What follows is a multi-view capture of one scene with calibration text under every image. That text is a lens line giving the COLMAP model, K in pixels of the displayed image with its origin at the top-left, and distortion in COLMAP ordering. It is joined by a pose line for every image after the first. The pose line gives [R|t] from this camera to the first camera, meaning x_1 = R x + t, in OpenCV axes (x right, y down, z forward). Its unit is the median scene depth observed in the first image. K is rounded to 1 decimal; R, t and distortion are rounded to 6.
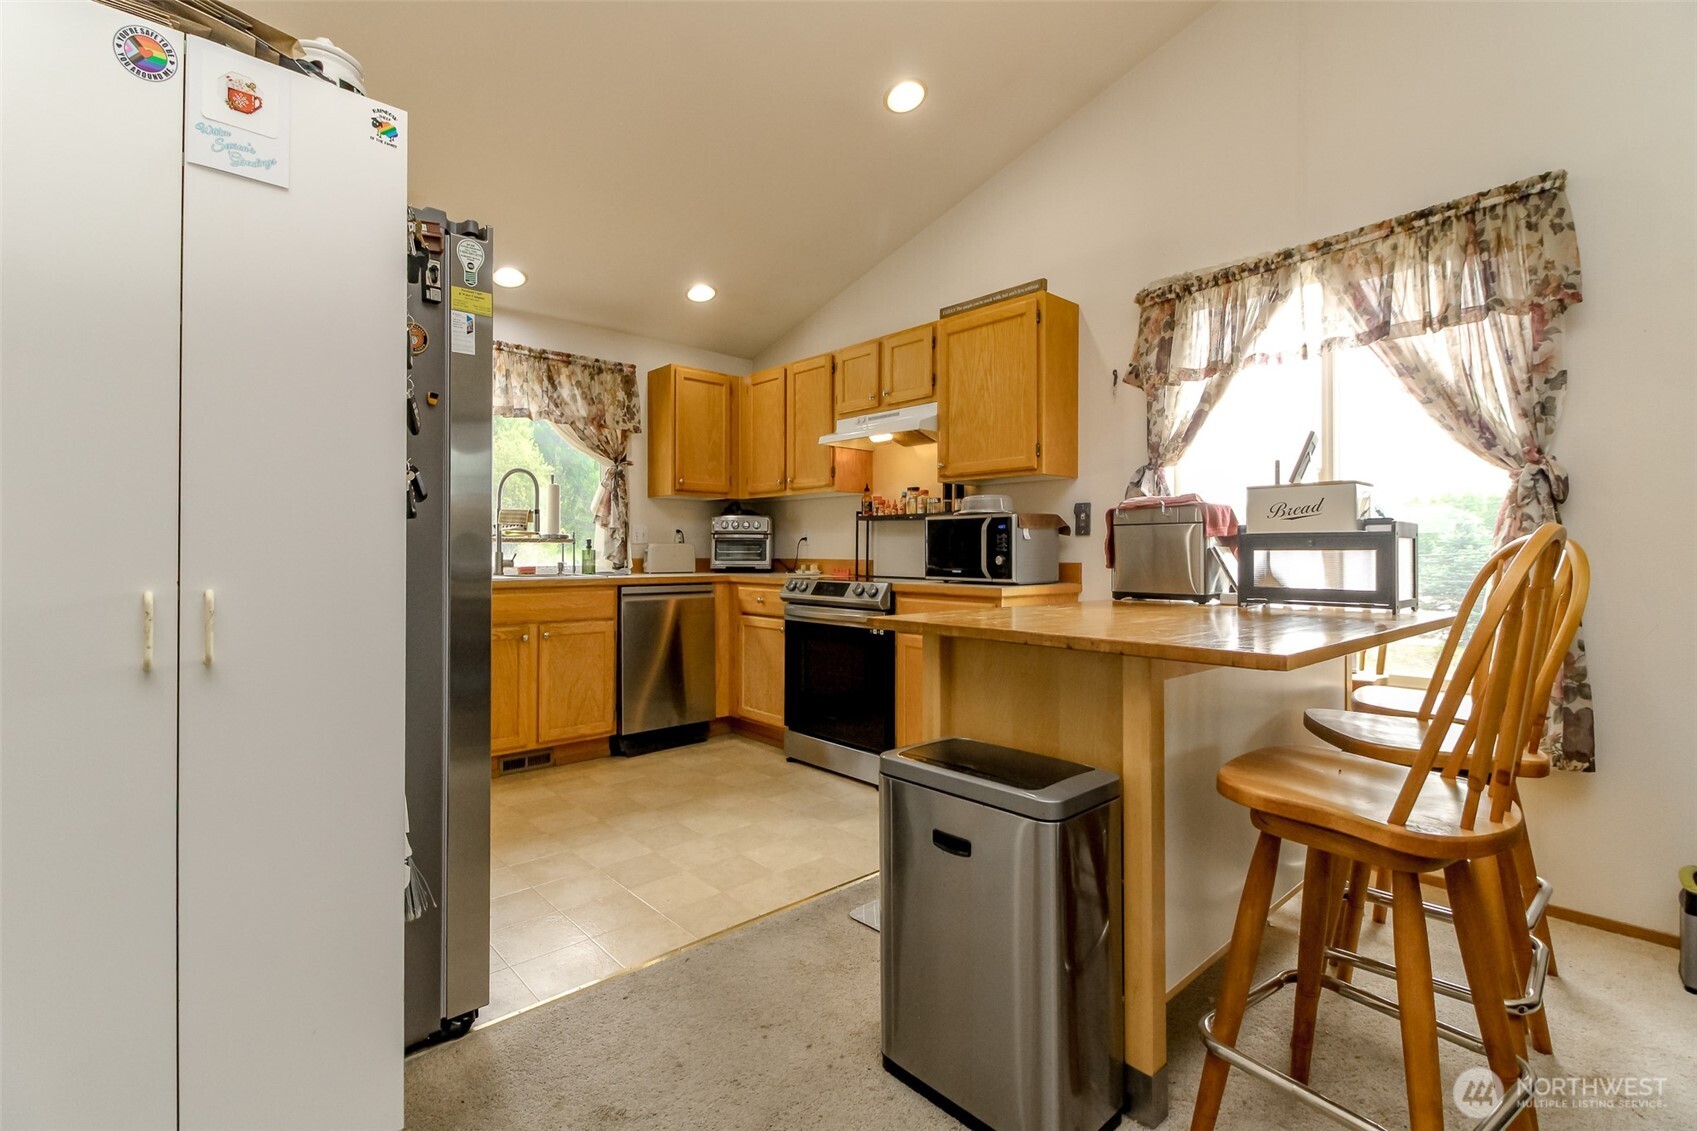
lens RADIAL K [[763.9, 0, 811.7], [0, 763.9, 547.0], [0, 0, 1]] dist [0.010182, -0.008891]
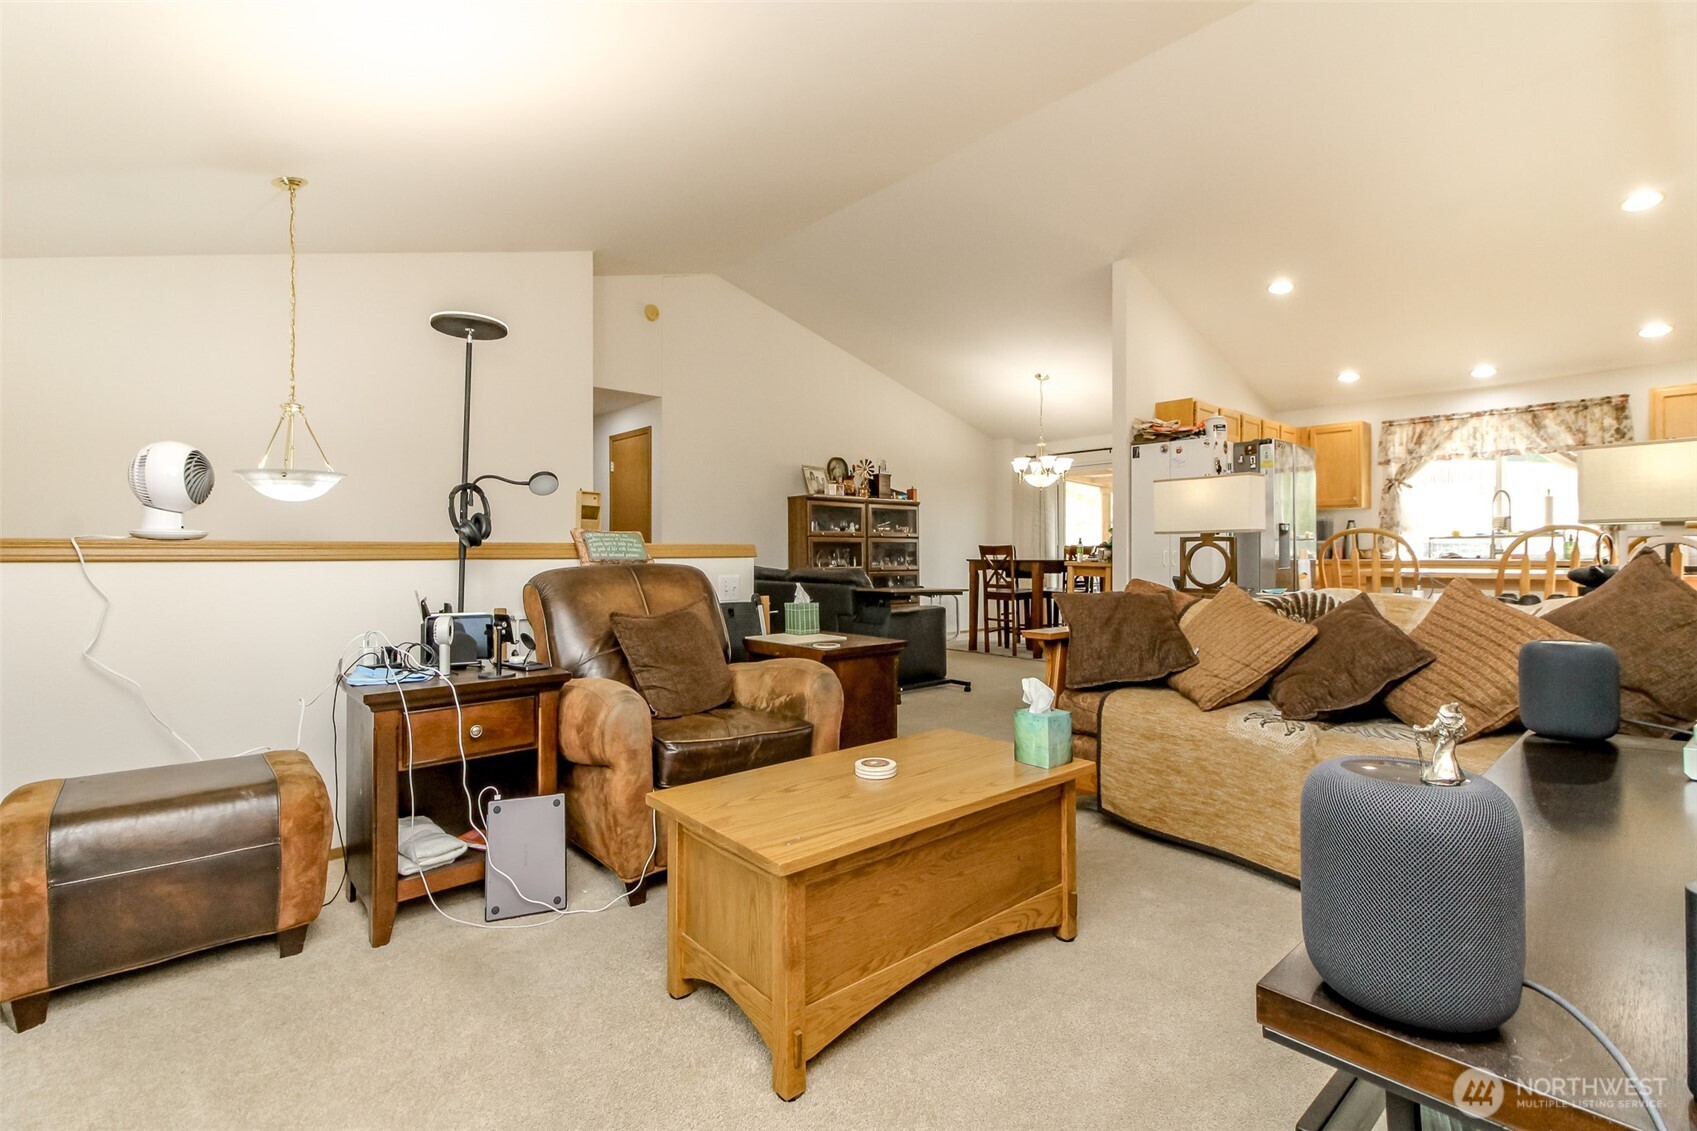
lens RADIAL K [[763.9, 0, 863.0], [0, 763.9, 551.4], [0, 0, 1]] dist [0.010182, -0.008891]
pose [[0.019317, -0.003617, -0.999807, 1.230100], [0.012184, 0.999920, -0.003382, 0.011475], [0.999739, -0.012116, 0.019359, -0.342071]]
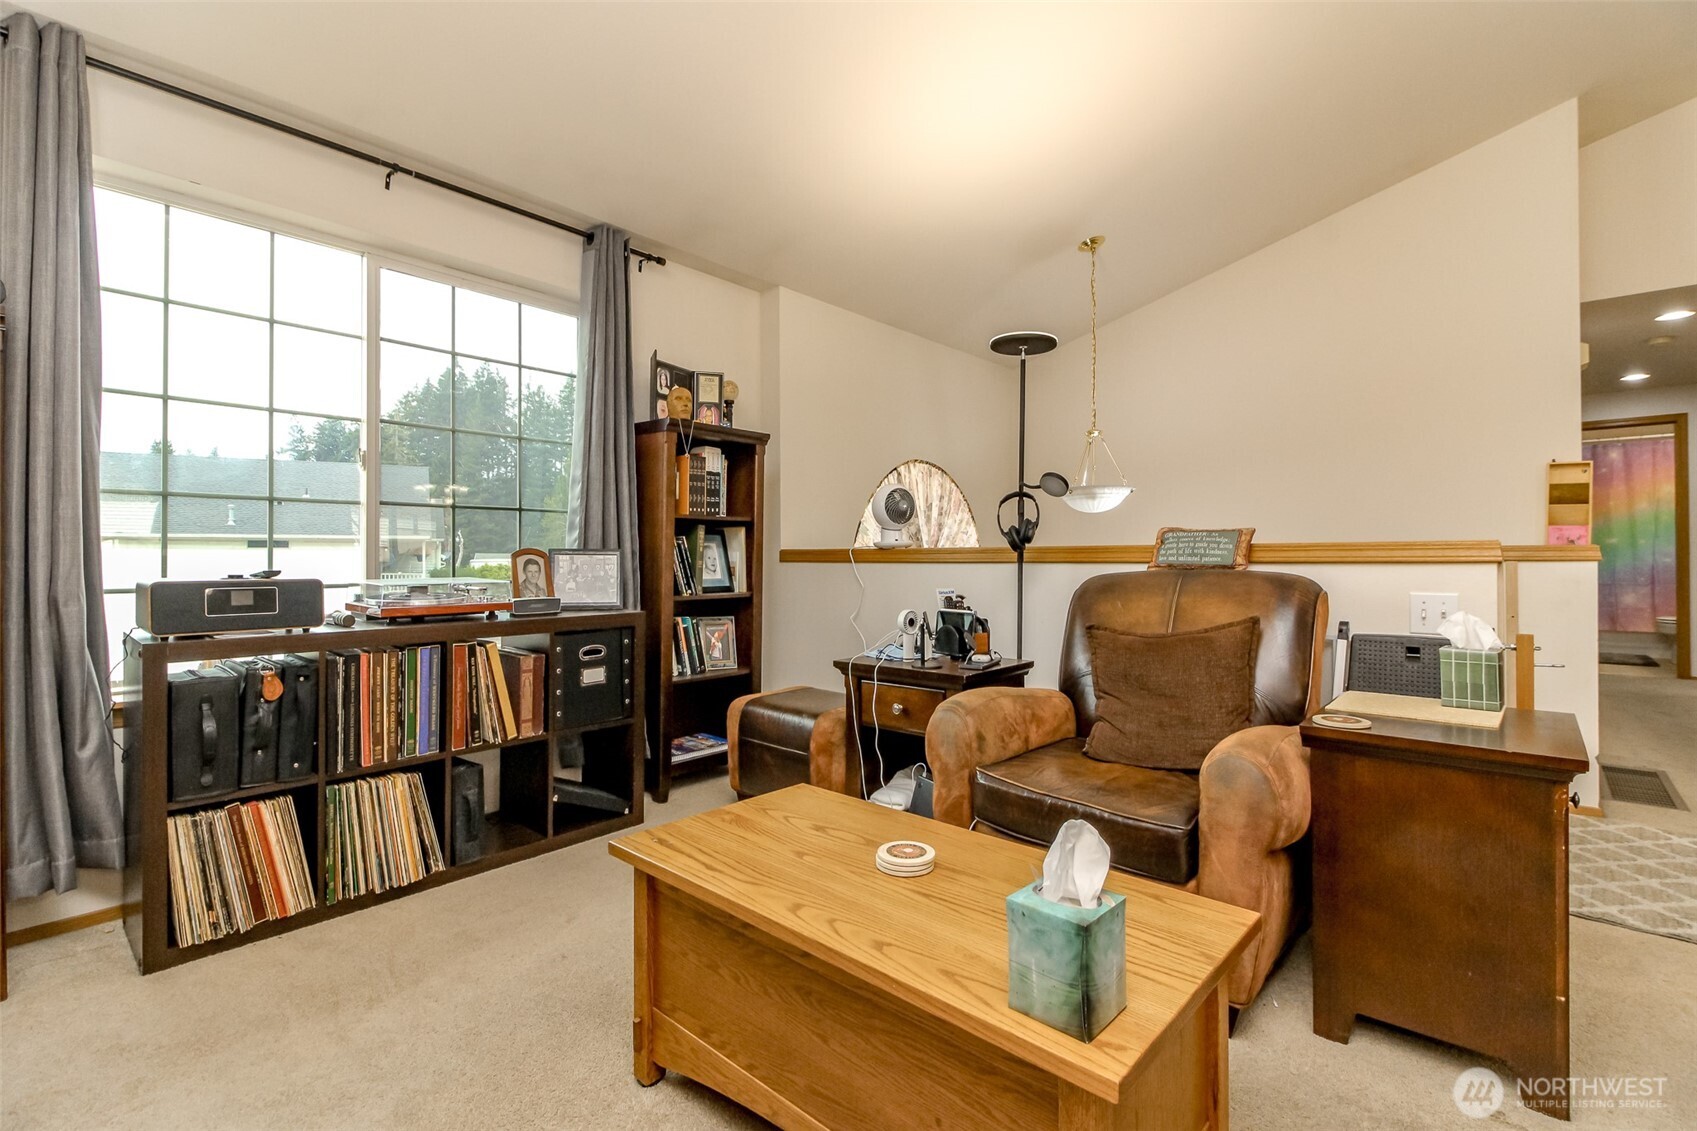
lens RADIAL K [[763.9, 0, 795.3], [0, 763.9, 544.6], [0, 0, 1]] dist [0.010182, -0.008891]
pose [[-0.995515, -0.001004, -0.094600, 0.812176], [0.001618, 0.999617, -0.027627, 0.014163], [0.094592, -0.027656, -0.995132, 0.032499]]
